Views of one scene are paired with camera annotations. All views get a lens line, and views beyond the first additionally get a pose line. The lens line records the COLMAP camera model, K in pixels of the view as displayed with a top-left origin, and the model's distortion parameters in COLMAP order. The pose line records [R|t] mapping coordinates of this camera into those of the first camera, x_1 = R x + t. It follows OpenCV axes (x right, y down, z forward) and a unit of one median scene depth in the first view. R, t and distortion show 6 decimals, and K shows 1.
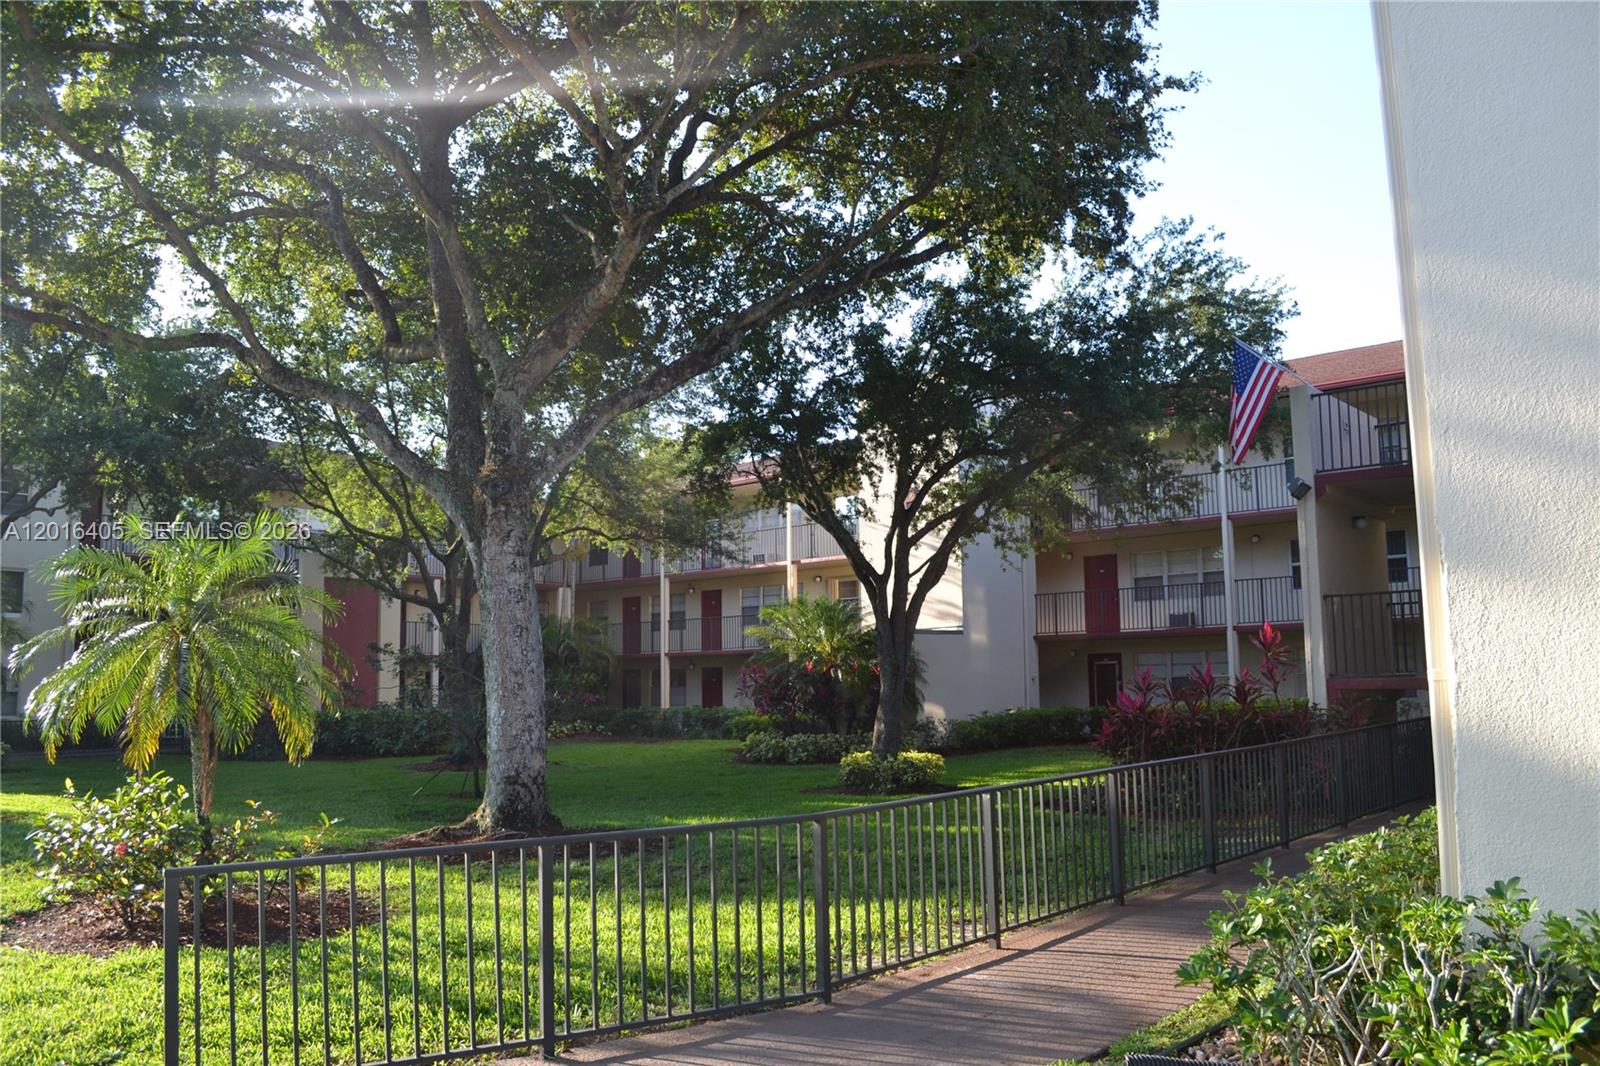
lens RADIAL K [[1297.8, 0, 800.0], [0, 1297.8, 533.0], [0, 0, 1]] dist [-0.058103, 0.003534]
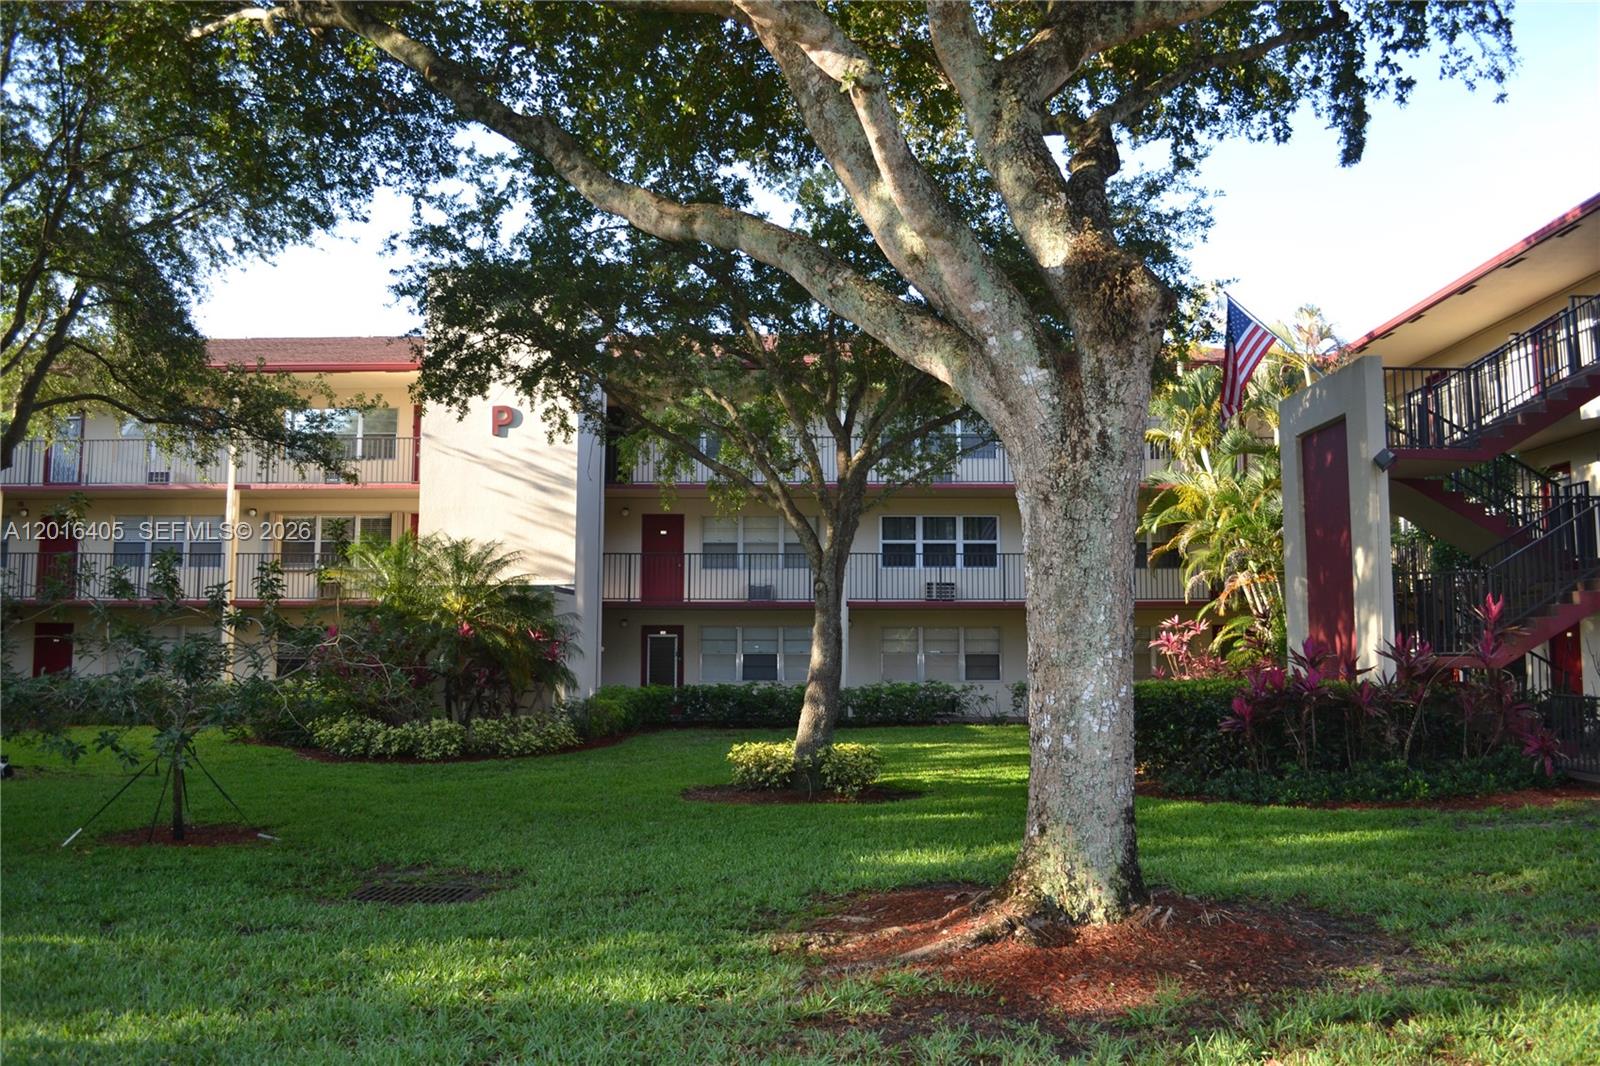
lens RADIAL K [[1297.8, 0, 800.0], [0, 1297.8, 533.0], [0, 0, 1]] dist [-0.058103, 0.003534]
pose [[0.770907, 0.079470, 0.631971, -0.277518], [-0.092500, 0.995636, -0.012365, 0.035268], [-0.630196, -0.048925, 0.774893, 0.275180]]
